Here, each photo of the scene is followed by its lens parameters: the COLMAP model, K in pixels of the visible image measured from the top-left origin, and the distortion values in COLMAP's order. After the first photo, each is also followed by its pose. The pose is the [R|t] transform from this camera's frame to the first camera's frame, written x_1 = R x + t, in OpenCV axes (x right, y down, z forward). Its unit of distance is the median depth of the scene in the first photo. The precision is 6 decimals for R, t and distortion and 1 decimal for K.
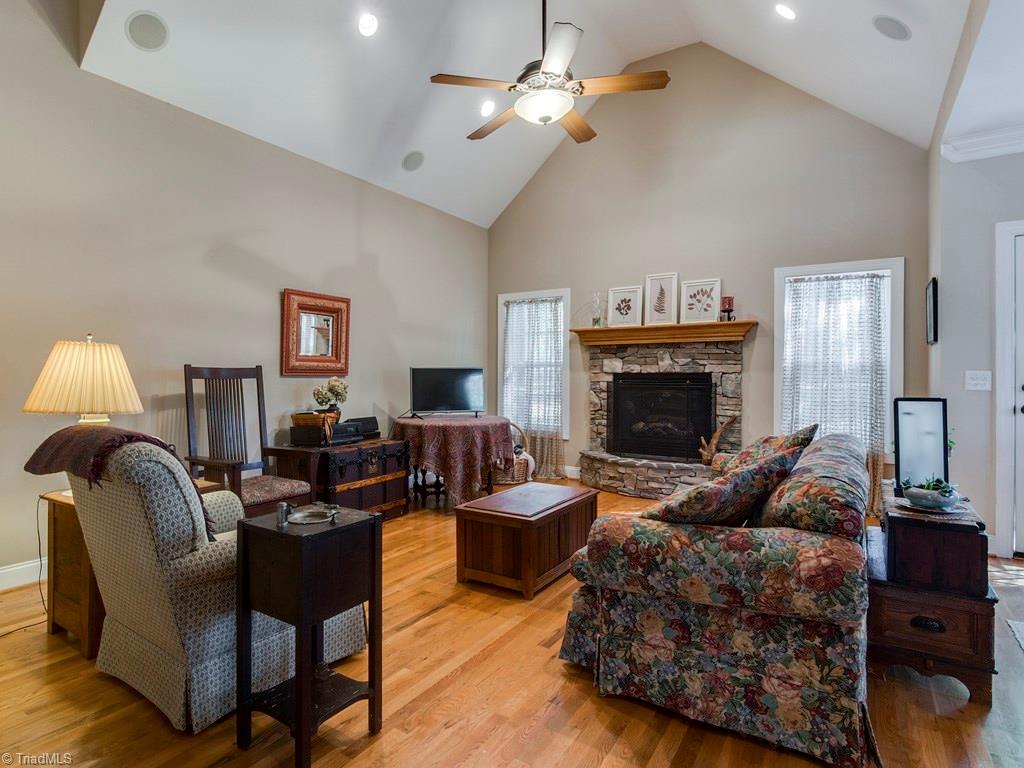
lens RADIAL K [[554.0, 0, 463.3], [0, 554.0, 377.7], [0, 0, 1]] dist [0.004667, -0.002220]
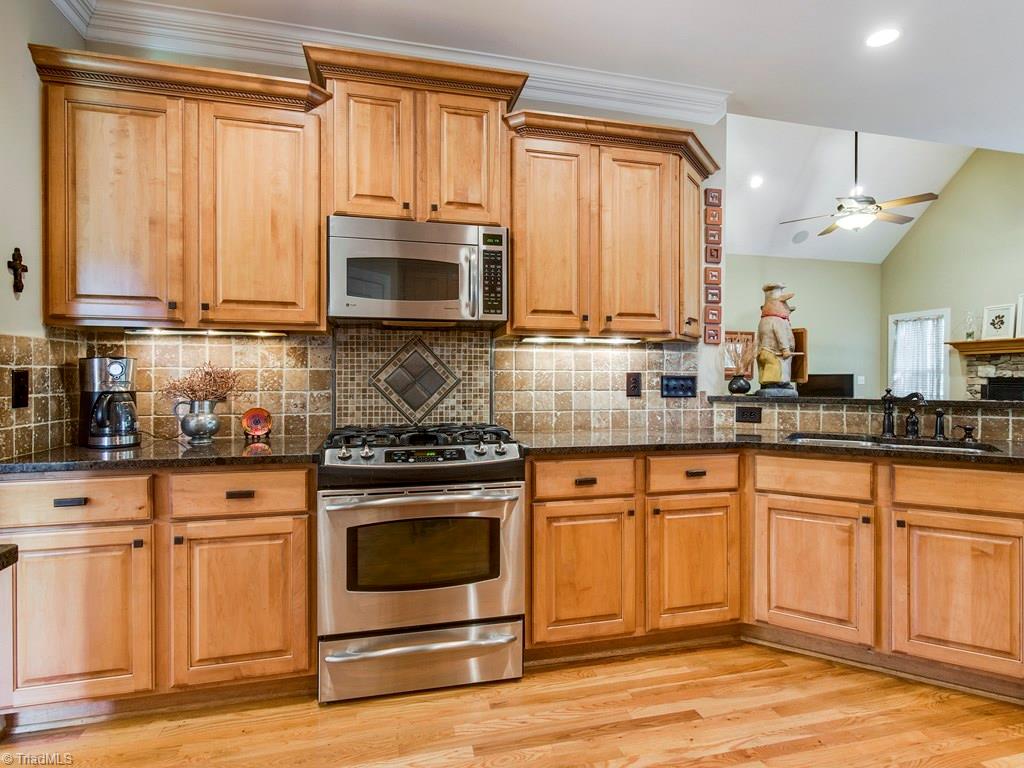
lens RADIAL K [[554.0, 0, 533.5], [0, 554.0, 378.0], [0, 0, 1]] dist [0.004667, -0.002220]
pose [[0.767837, -0.000348, -0.640645, 0.285480], [-0.001251, 0.999997, -0.002042, -0.003380], [0.640644, 0.002369, 0.767834, -0.557572]]
